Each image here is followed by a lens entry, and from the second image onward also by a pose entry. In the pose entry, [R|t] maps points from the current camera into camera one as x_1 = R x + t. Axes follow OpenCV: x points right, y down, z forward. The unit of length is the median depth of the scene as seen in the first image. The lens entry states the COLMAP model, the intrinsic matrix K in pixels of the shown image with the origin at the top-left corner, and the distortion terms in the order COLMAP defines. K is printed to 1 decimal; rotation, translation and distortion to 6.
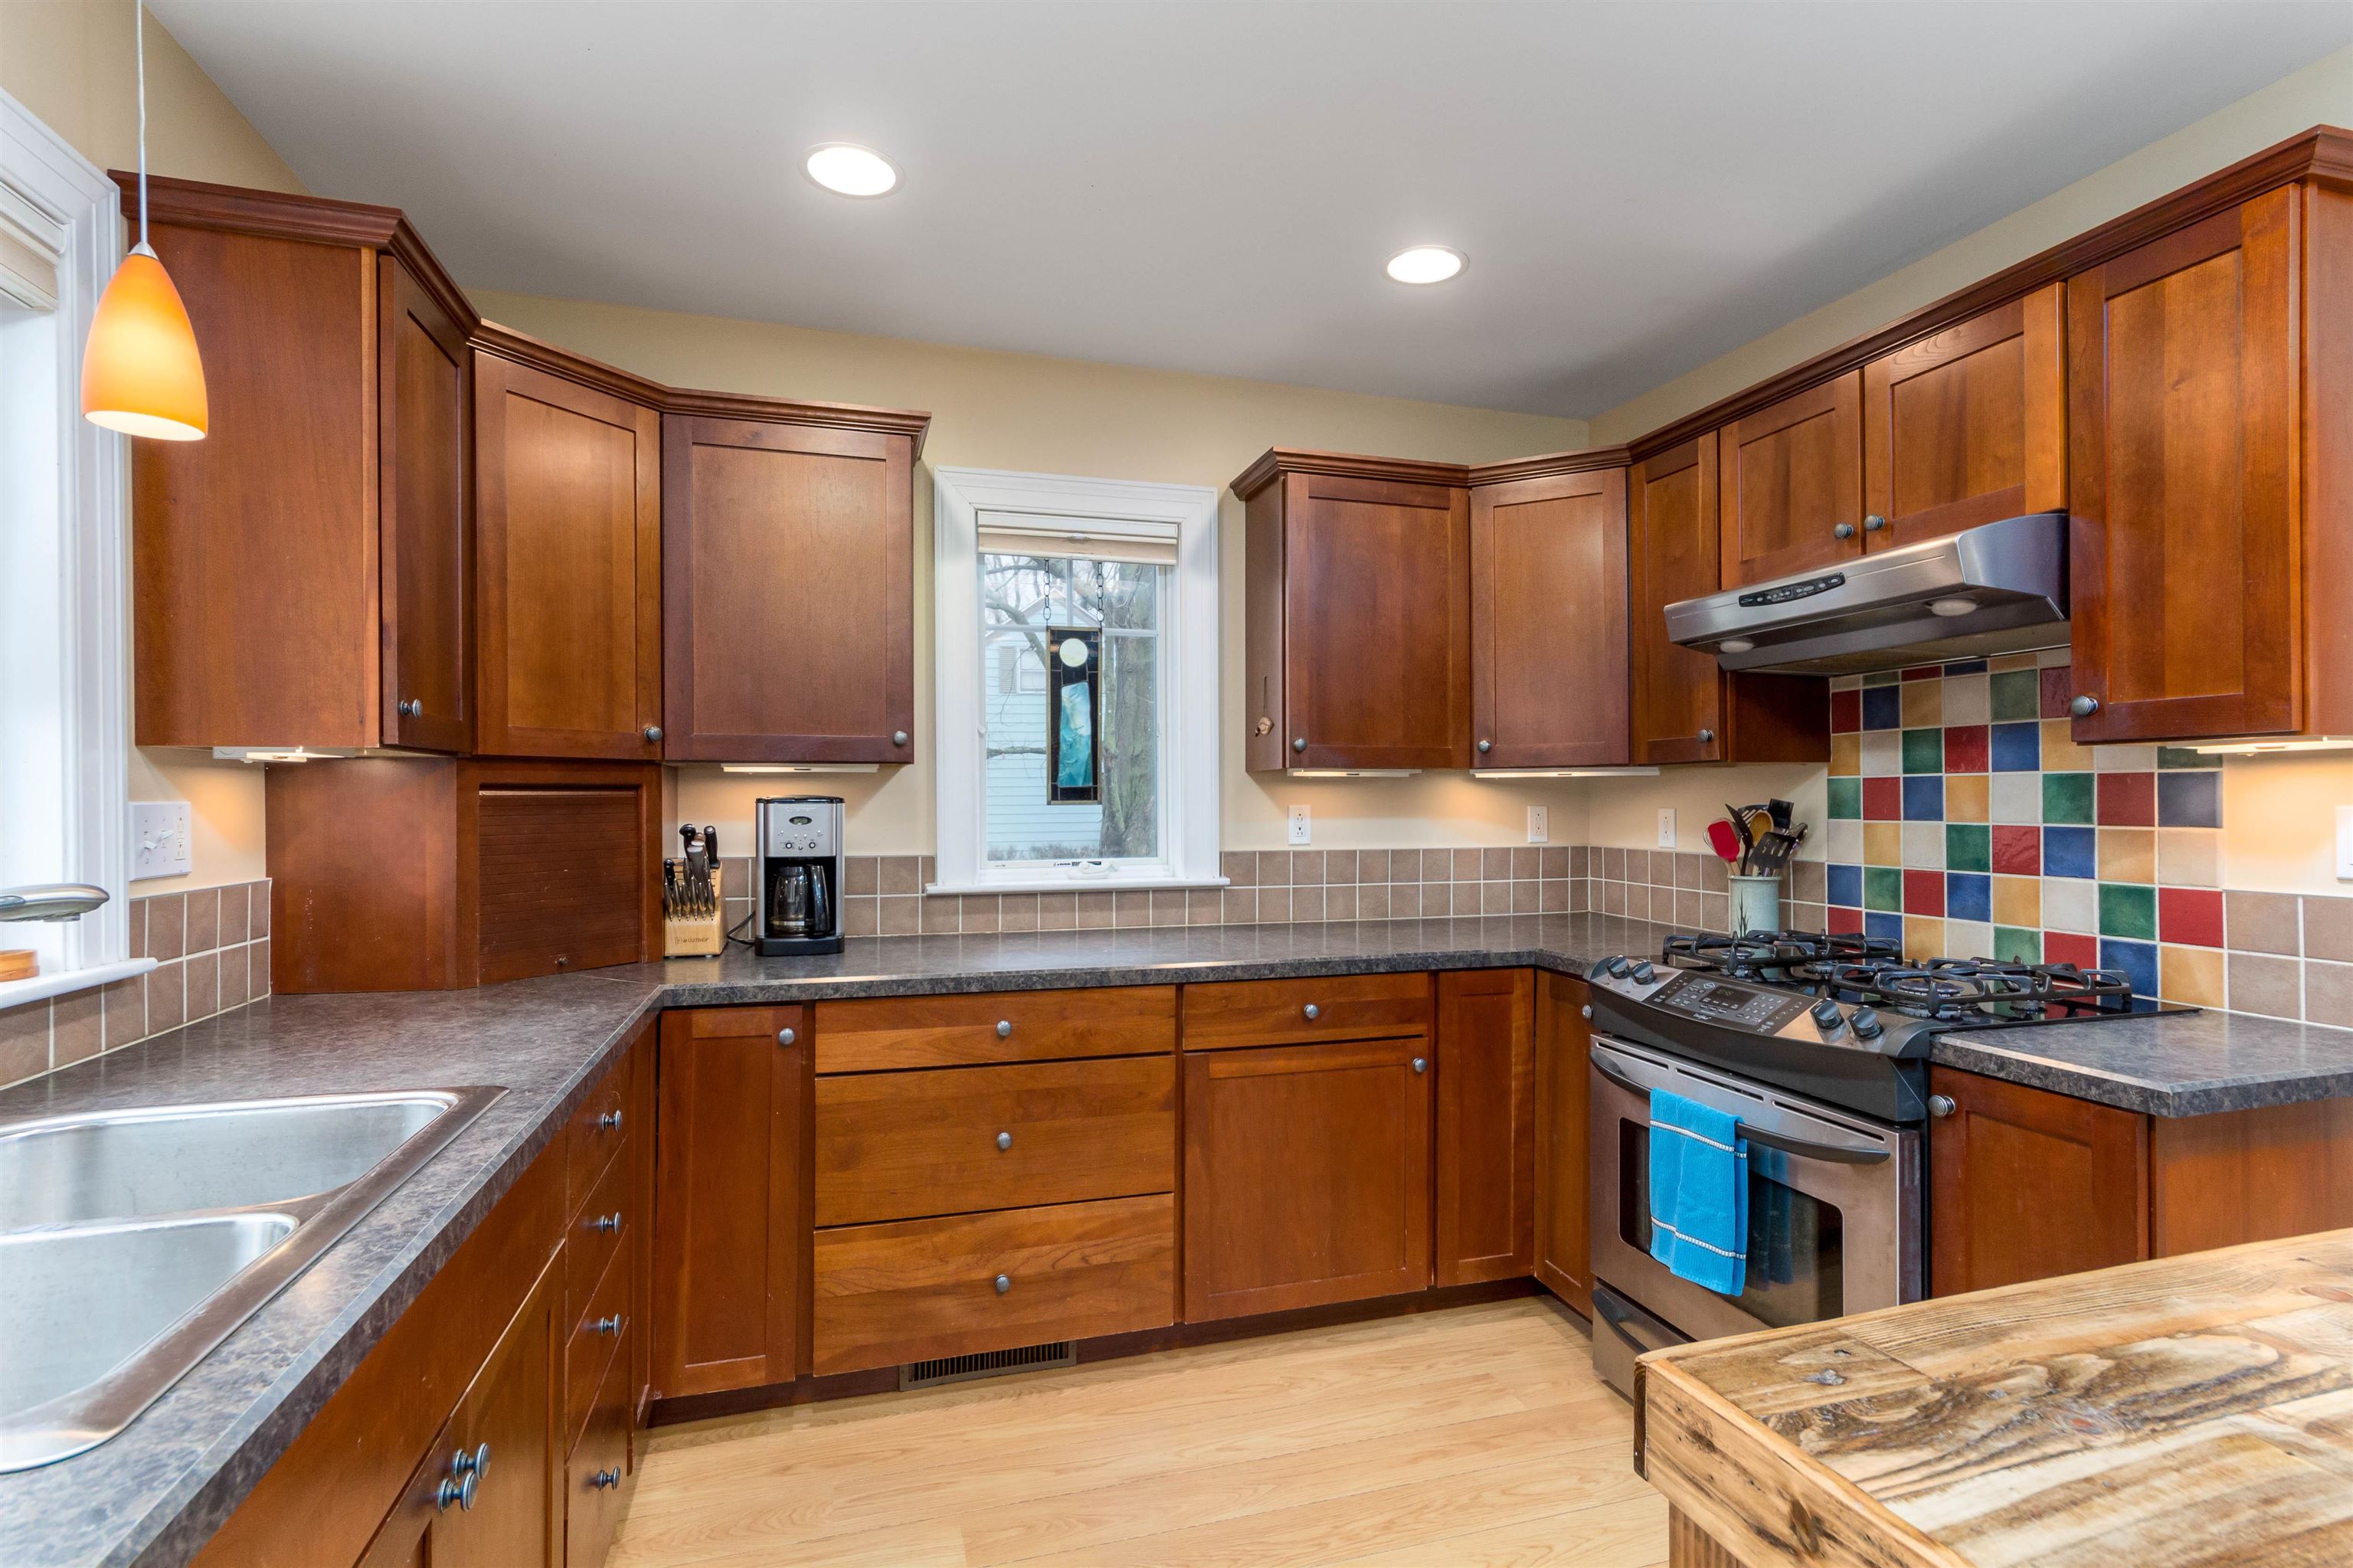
lens RADIAL K [[1127.2, 0, 1191.8], [0, 1127.2, 798.1], [0, 0, 1]] dist [0.004438, 0.000043]
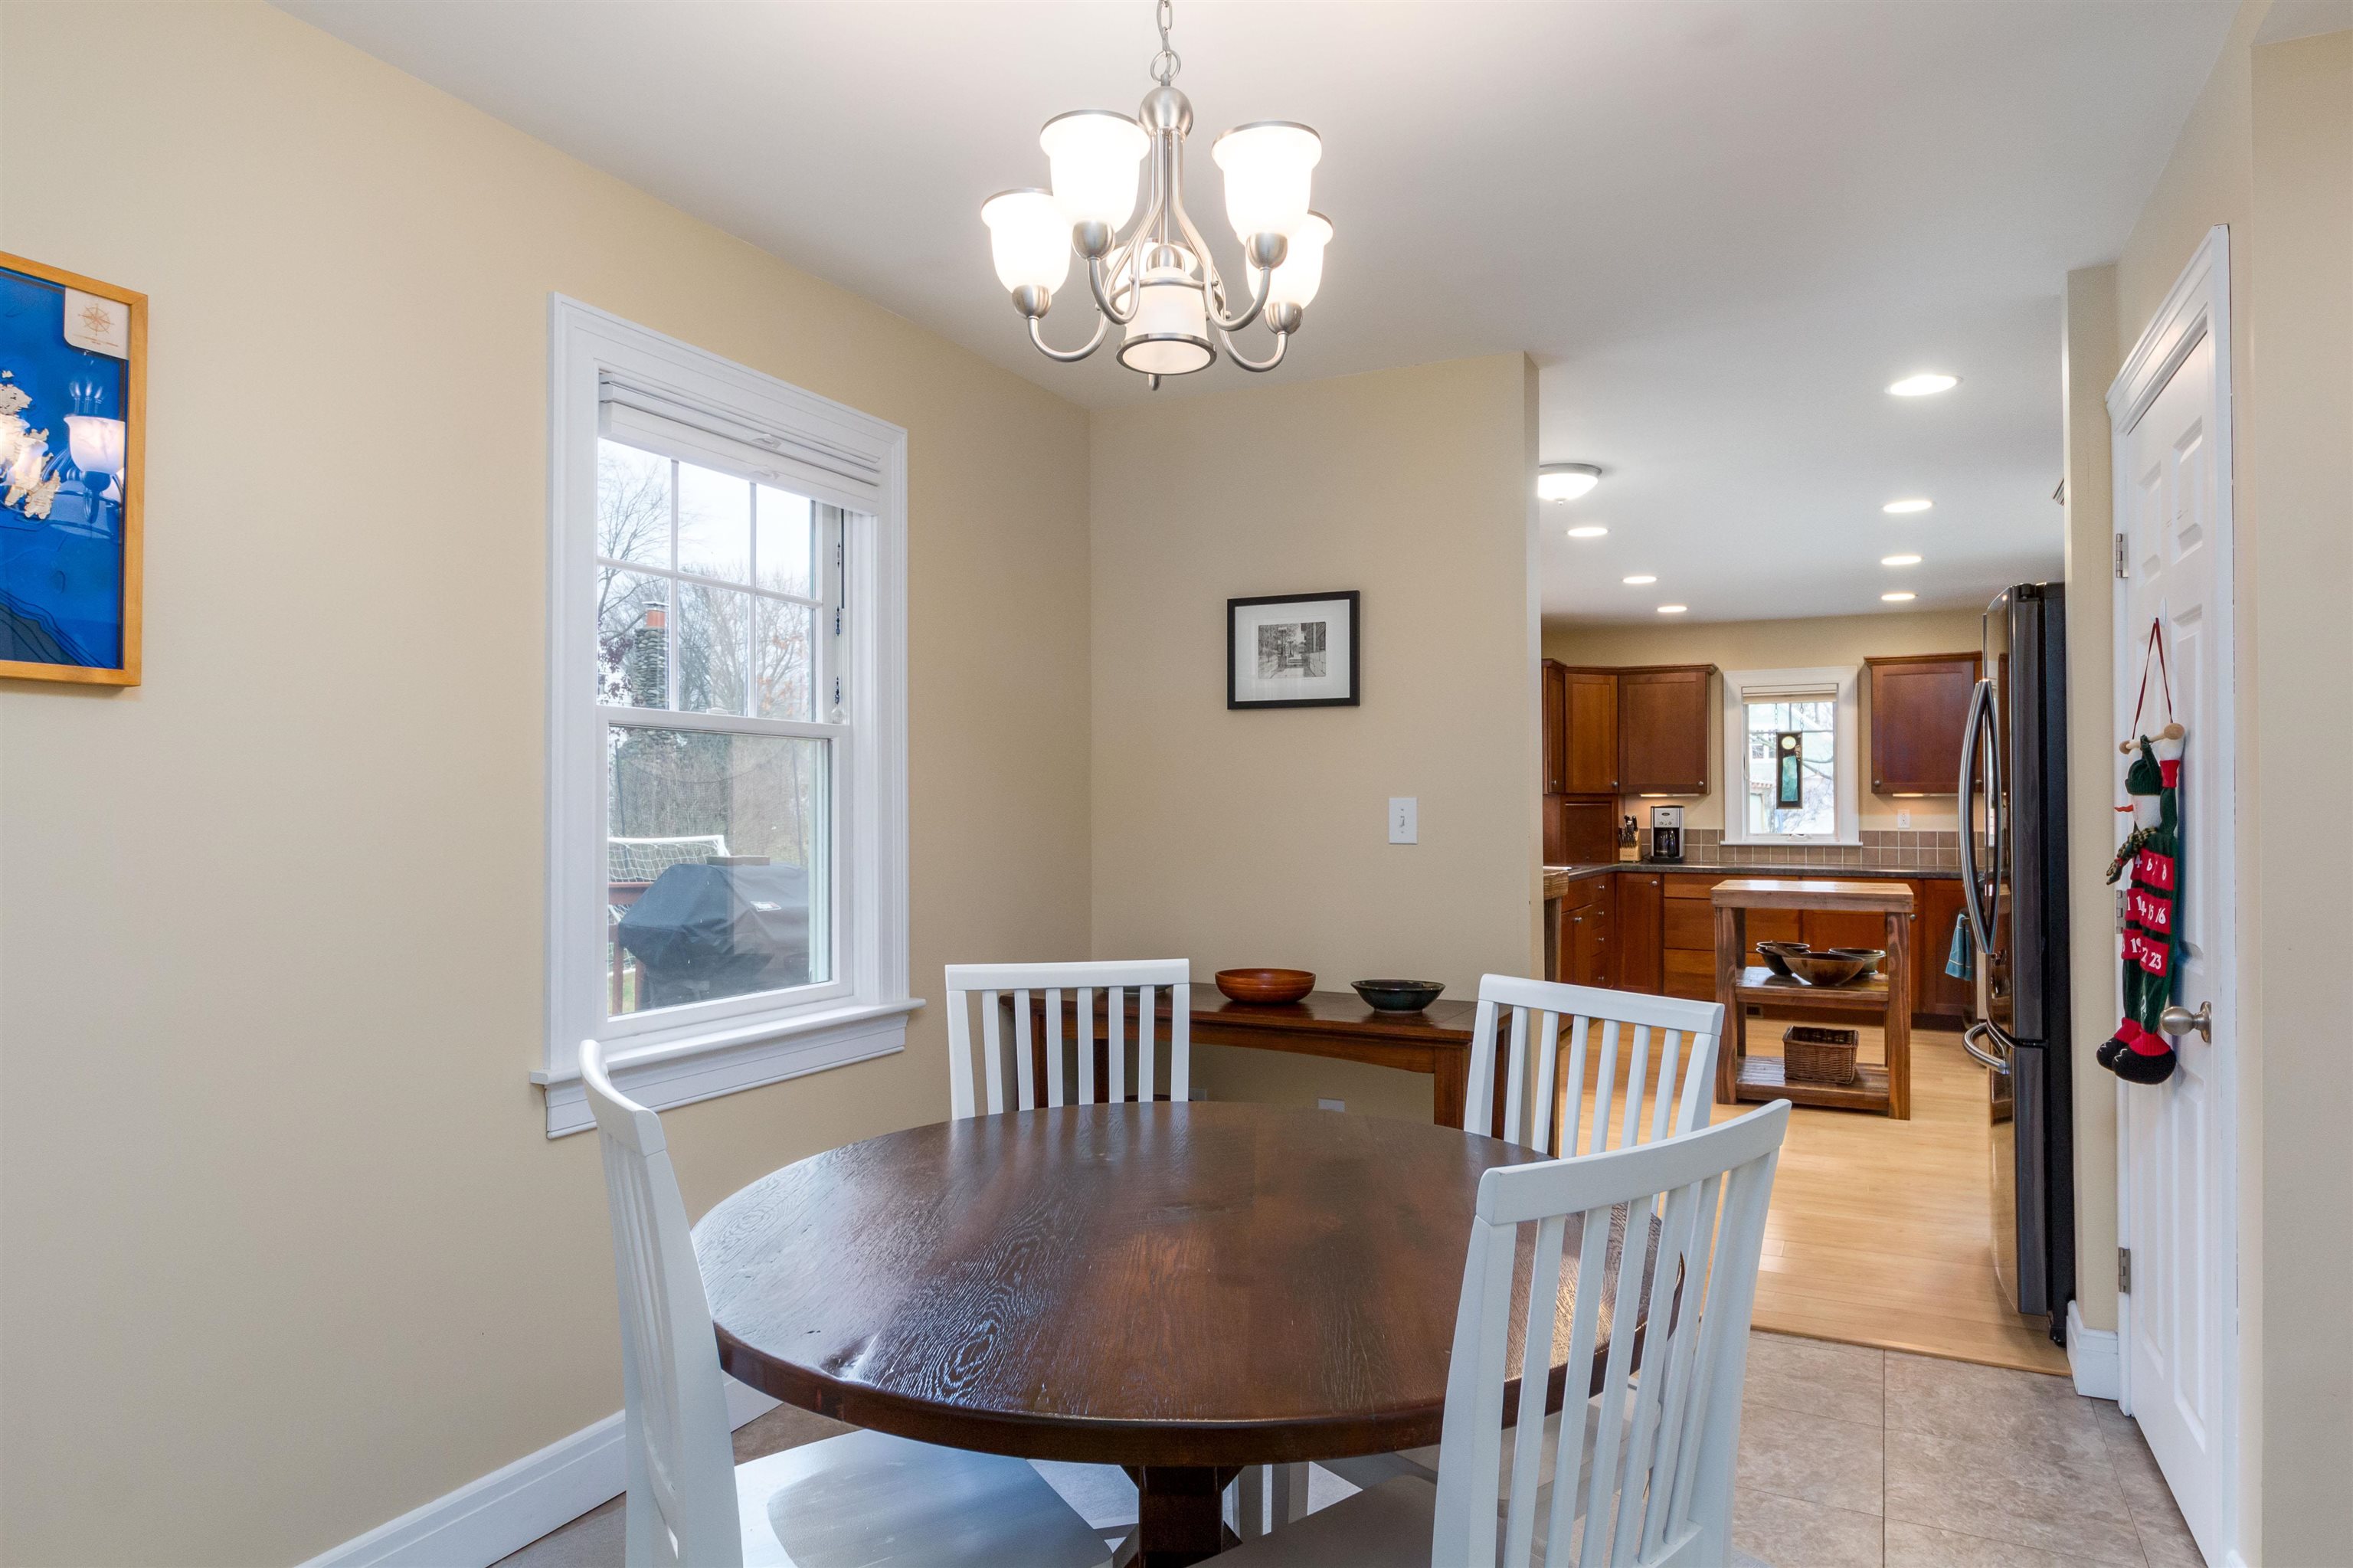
lens RADIAL K [[1313.0, 0, 1195.7], [0, 1313.0, 787.0], [0, 0, 1]] dist [-0.004310, -0.000239]
pose [[0.703530, -0.010002, -0.710595, 1.089877], [0.000028, 0.999901, -0.014046, -0.001982], [0.710665, 0.009862, 0.703461, -2.011052]]
